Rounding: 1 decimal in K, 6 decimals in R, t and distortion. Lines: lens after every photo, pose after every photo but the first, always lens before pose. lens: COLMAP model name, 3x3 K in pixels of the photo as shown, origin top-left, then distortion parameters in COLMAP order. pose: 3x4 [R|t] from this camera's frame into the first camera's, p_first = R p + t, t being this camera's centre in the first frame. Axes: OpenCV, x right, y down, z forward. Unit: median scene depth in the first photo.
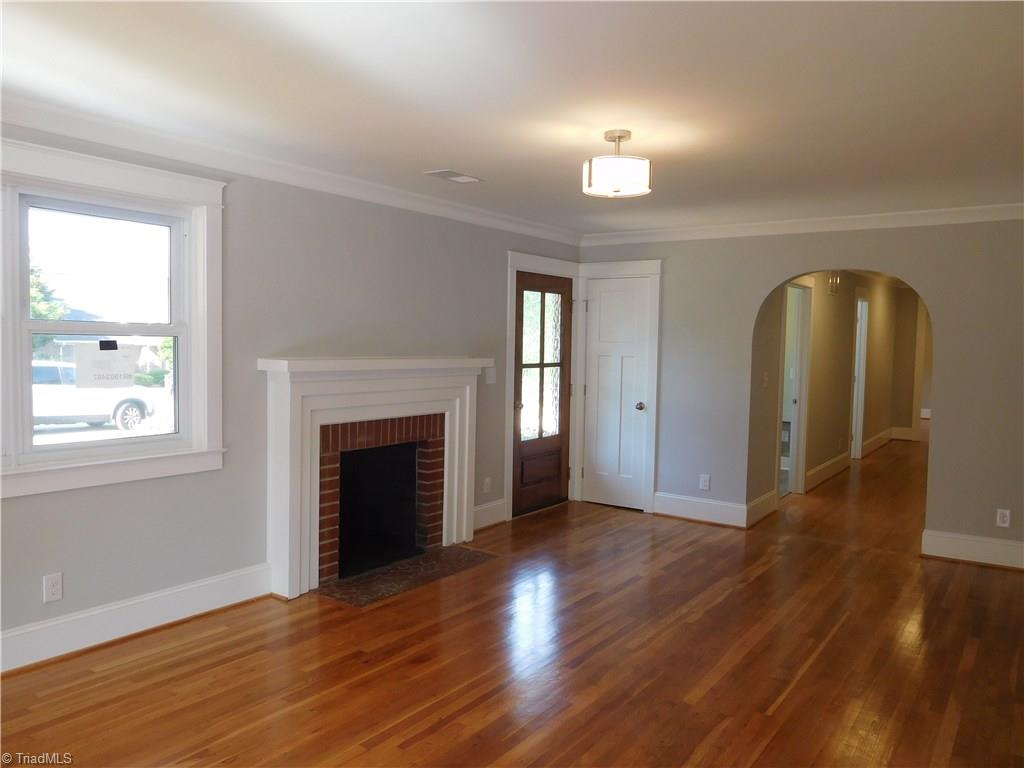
lens RADIAL K [[766.0, 0, 508.1], [0, 766.0, 389.4], [0, 0, 1]] dist [-0.039408, 0.021054]
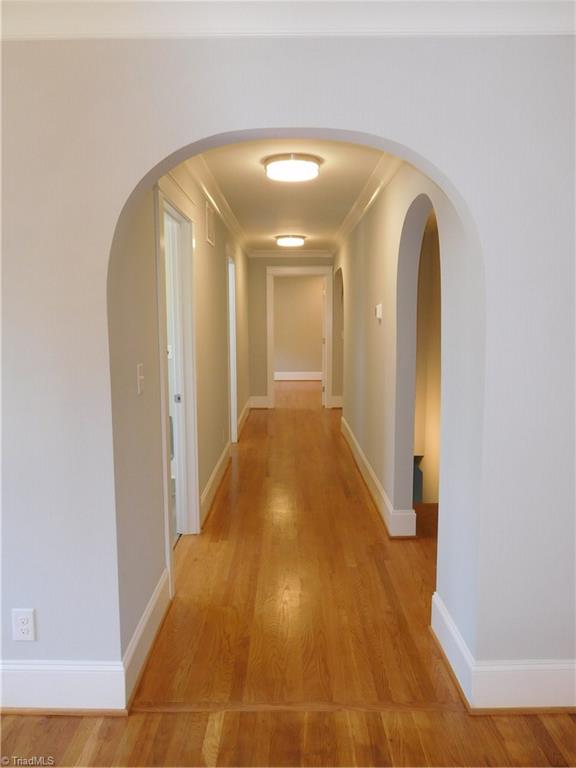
lens RADIAL K [[574.5, 0, 288.4], [0, 574.5, 384.1], [0, 0, 1]] dist [-0.039408, 0.021054]
pose [[0.815512, -0.086085, 0.572302, 0.176616], [0.059879, 0.996119, 0.064509, -0.022857], [-0.575634, -0.018339, 0.817502, 0.554344]]
